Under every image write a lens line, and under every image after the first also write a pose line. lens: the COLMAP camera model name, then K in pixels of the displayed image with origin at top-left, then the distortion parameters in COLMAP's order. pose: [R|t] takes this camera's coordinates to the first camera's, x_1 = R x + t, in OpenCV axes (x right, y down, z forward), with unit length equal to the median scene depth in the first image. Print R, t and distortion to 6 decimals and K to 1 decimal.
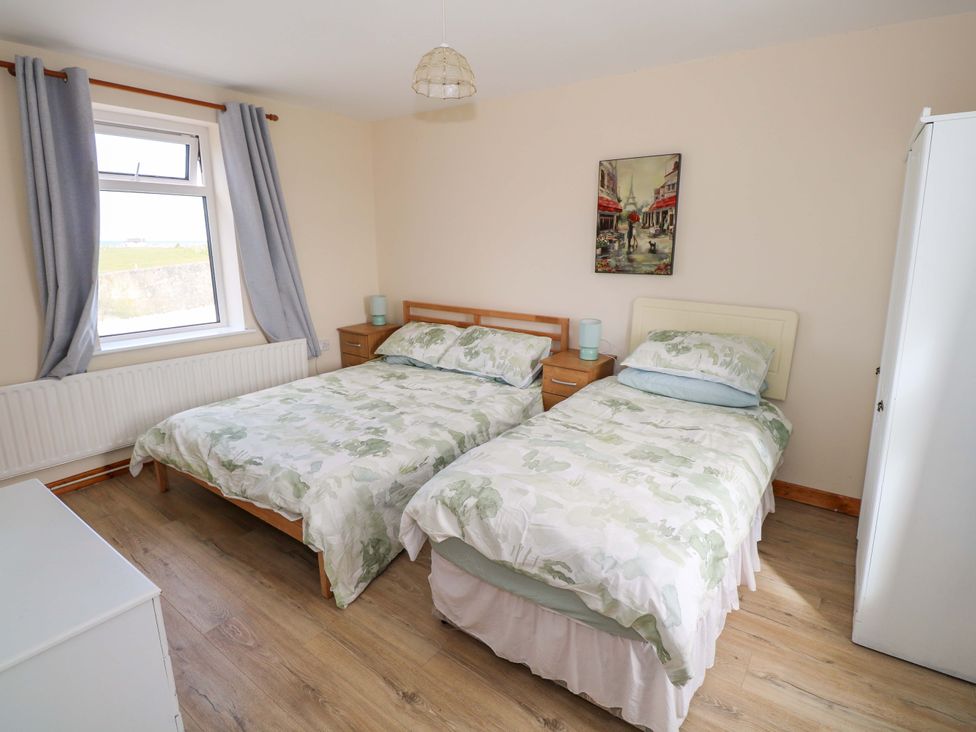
lens RADIAL K [[509.4, 0, 492.4], [0, 509.4, 358.0], [0, 0, 1]] dist [0.001206, -0.014693]
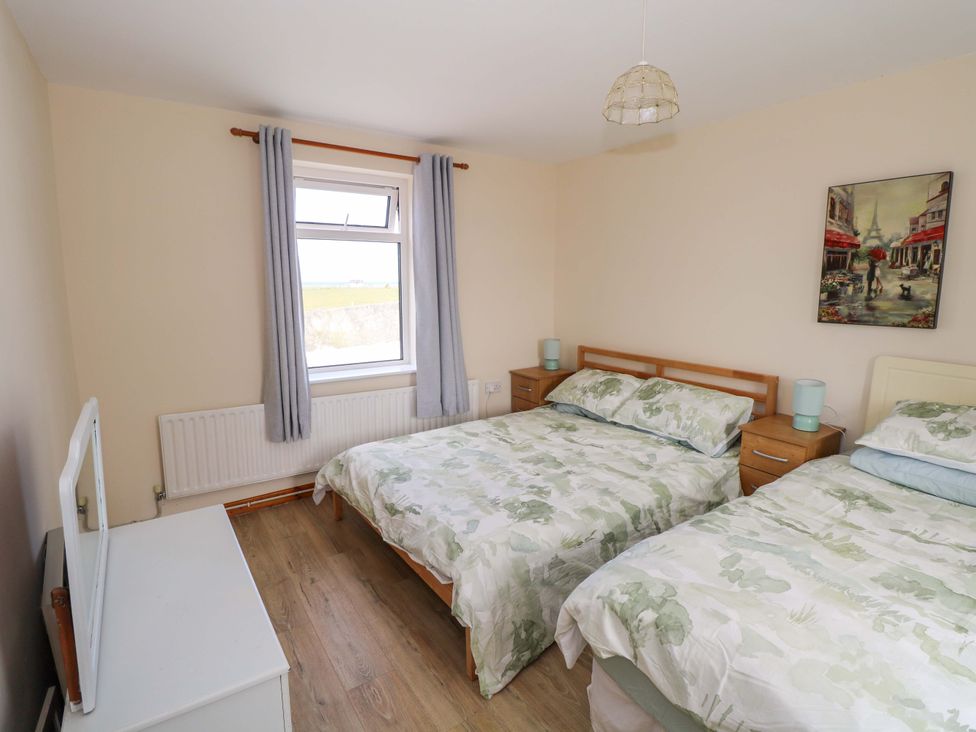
lens RADIAL K [[509.4, 0, 492.4], [0, 509.4, 358.0], [0, 0, 1]] dist [0.001206, -0.014693]
pose [[0.942186, 0.047685, -0.331681, -0.017061], [-0.073336, 0.995171, -0.065247, -0.026032], [0.326968, 0.085799, 0.941133, 0.097095]]
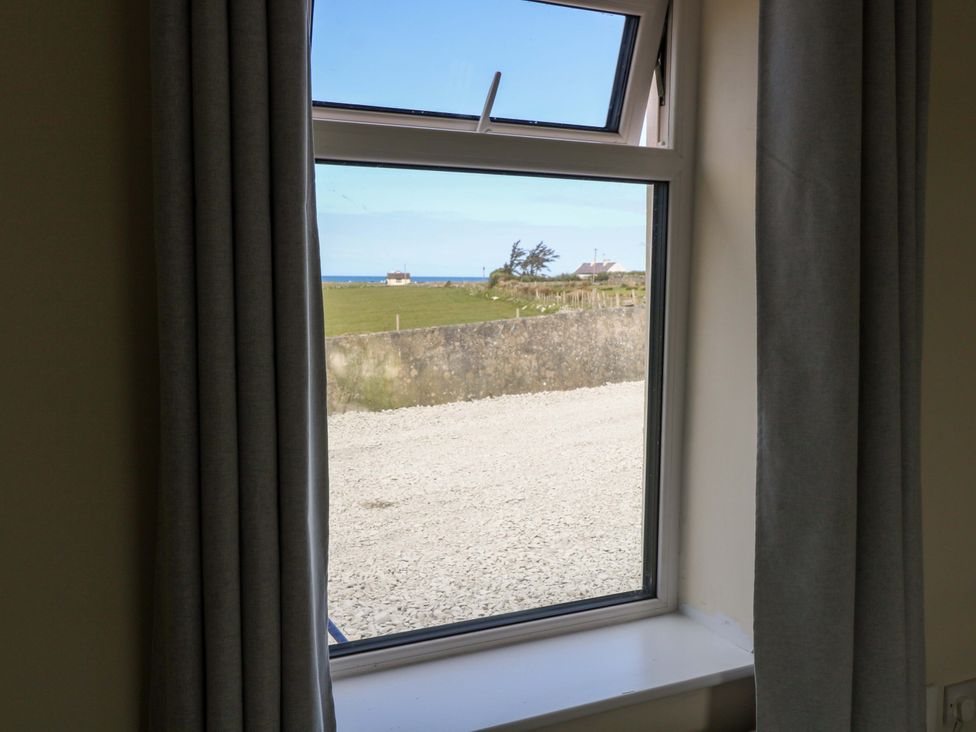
lens RADIAL K [[877.5, 0, 488.0], [0, 877.5, 366.0], [0, 0, 1]] dist [-0.000512, -0.001098]
pose [[0.877749, 0.055758, -0.475865, -0.541760], [-0.116440, 0.988253, -0.098981, -0.196813], [0.464756, 0.142290, 0.873931, 0.690496]]
